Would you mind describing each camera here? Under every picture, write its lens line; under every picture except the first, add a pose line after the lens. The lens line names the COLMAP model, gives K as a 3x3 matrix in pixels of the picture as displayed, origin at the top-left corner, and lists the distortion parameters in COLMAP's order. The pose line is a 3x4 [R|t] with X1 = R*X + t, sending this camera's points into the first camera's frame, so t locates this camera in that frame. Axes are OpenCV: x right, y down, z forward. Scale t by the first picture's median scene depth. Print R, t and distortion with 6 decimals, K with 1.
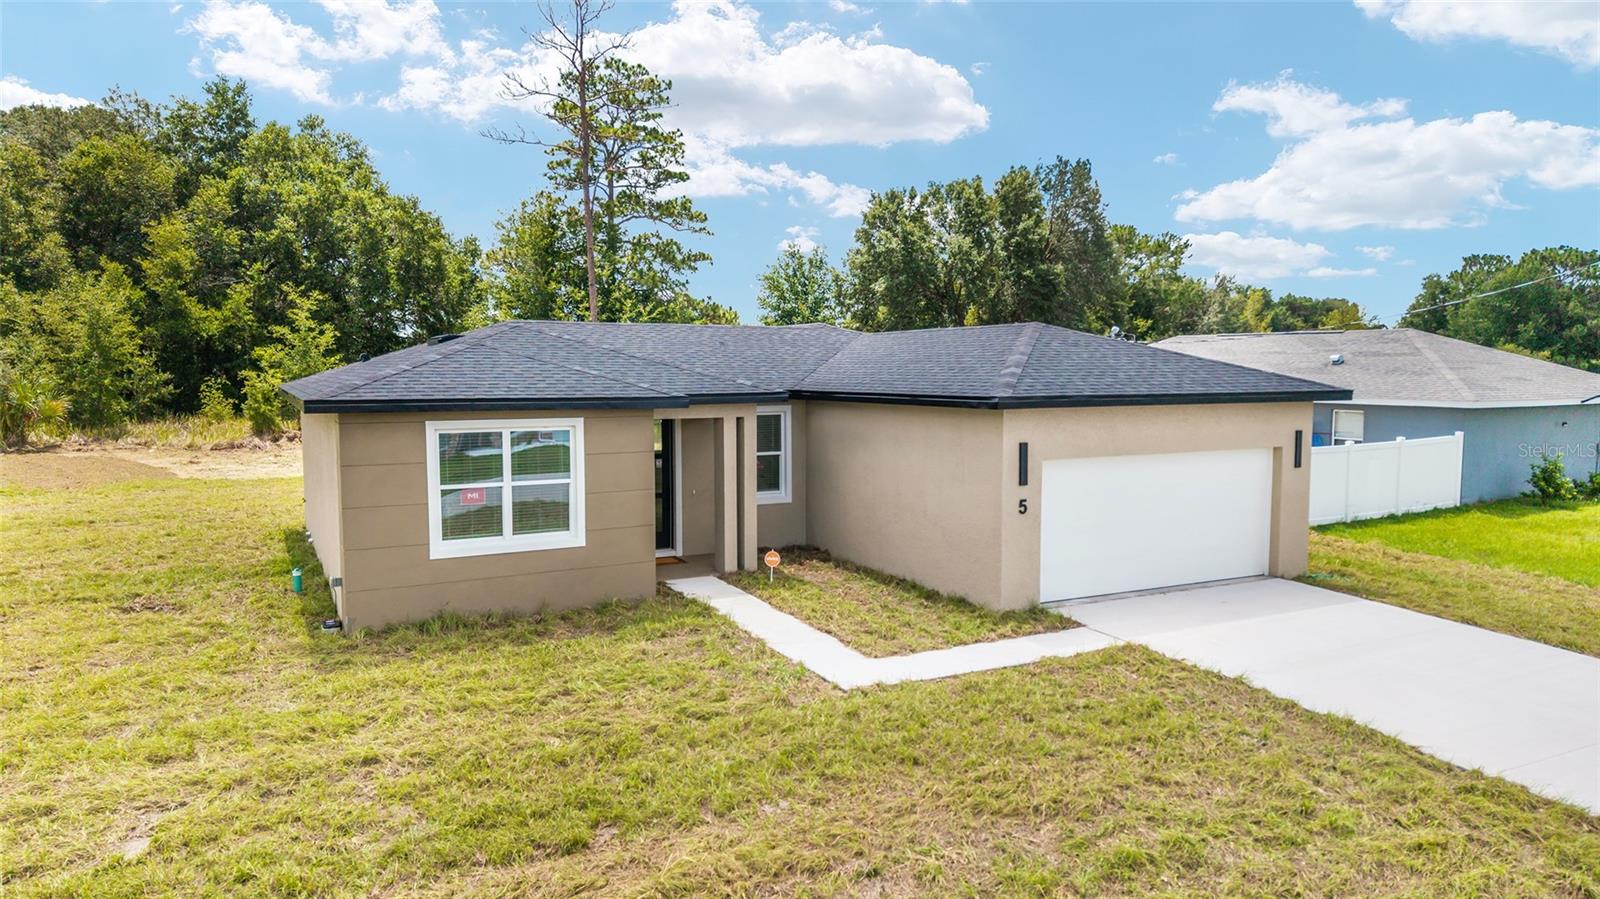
lens RADIAL K [[1065.2, 0, 800.0], [0, 1065.2, 449.5], [0, 0, 1]] dist [0.080146, -0.079118]
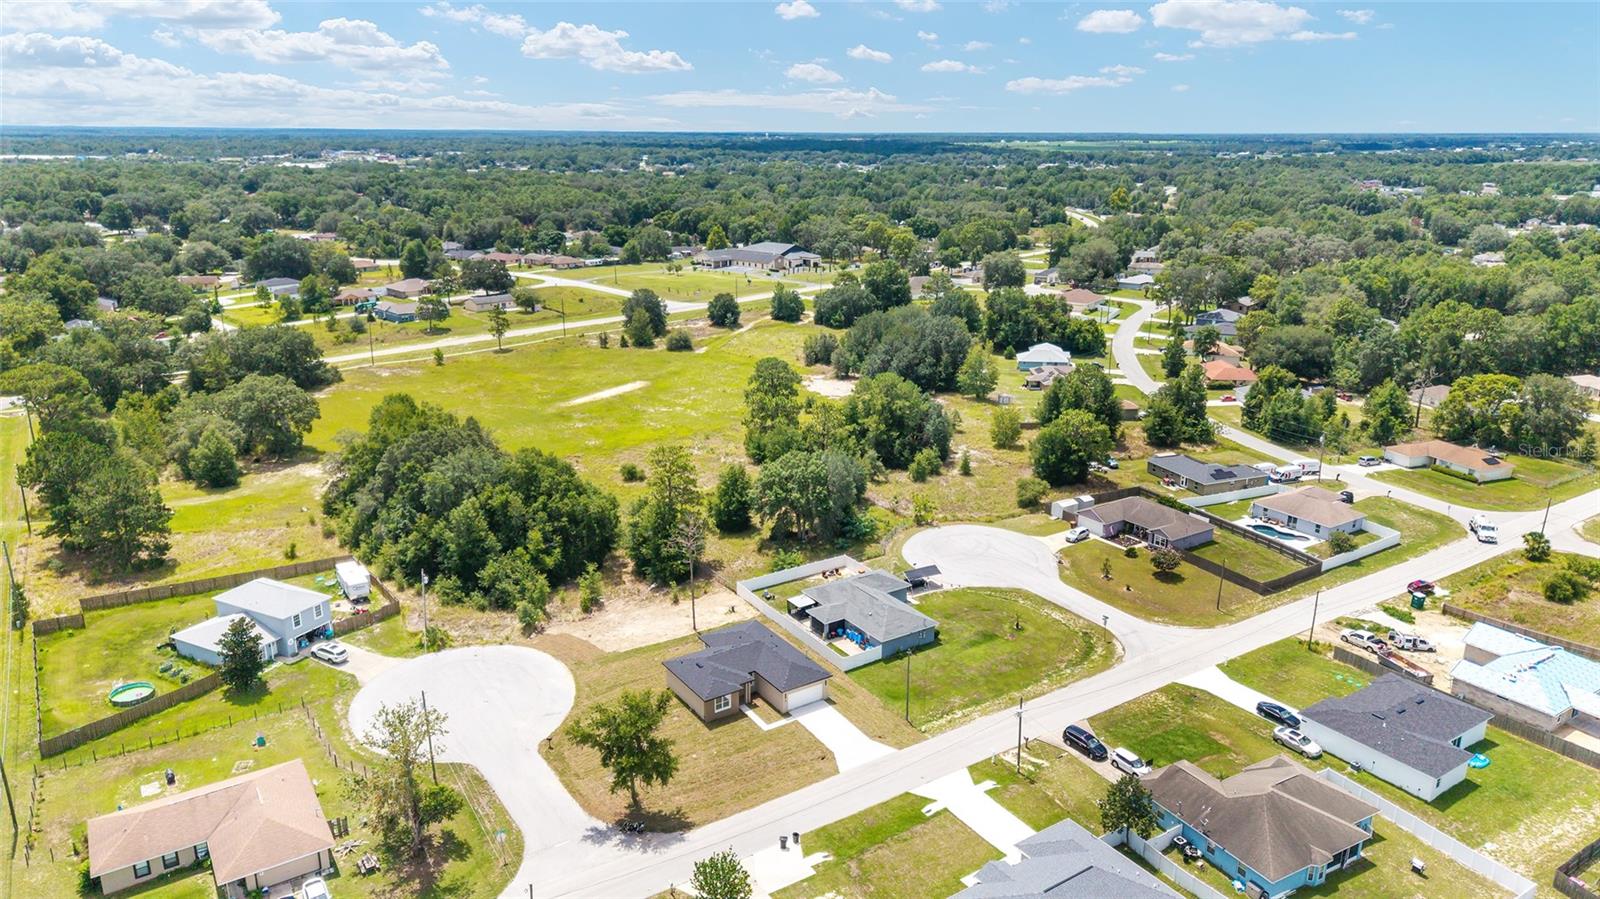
lens RADIAL K [[1065.2, 0, 800.0], [0, 1065.2, 449.5], [0, 0, 1]] dist [0.080146, -0.079118]
pose [[0.994004, -0.025809, 0.106257, -0.160502], [0.002551, 0.976953, 0.213438, -1.151763], [-0.109317, -0.211887, 0.971161, -2.109796]]
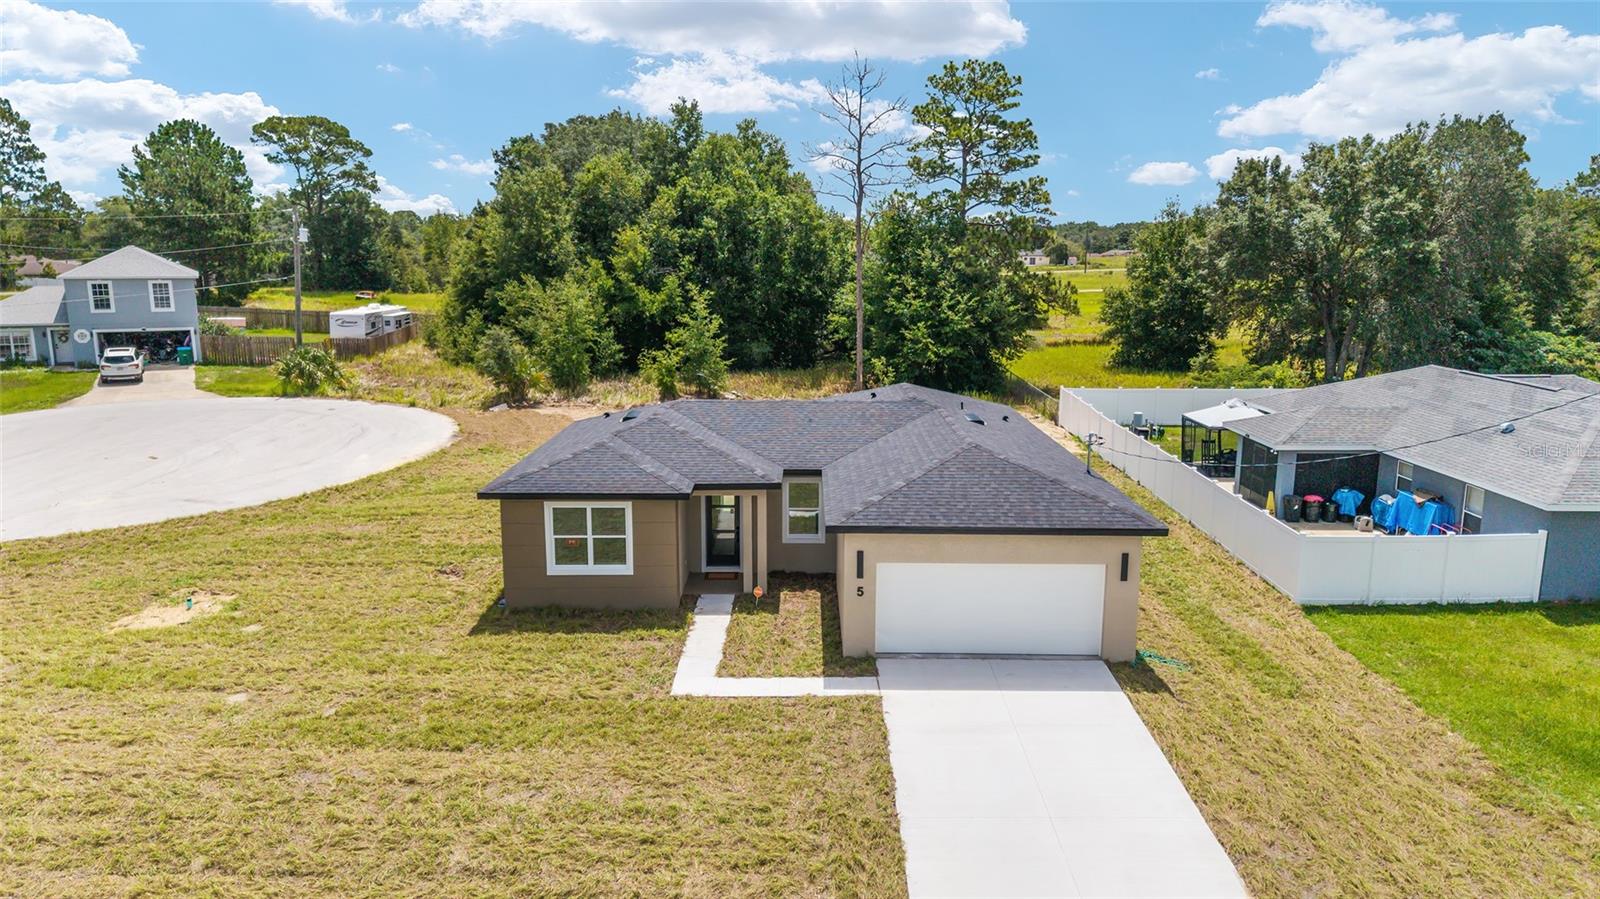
lens RADIAL K [[1065.2, 0, 800.0], [0, 1065.2, 449.5], [0, 0, 1]] dist [0.080146, -0.079118]
pose [[0.885900, 0.089141, -0.455230, 0.263178], [-0.040590, 0.992495, 0.115355, -0.104684], [0.462096, -0.083715, 0.882870, -0.121830]]
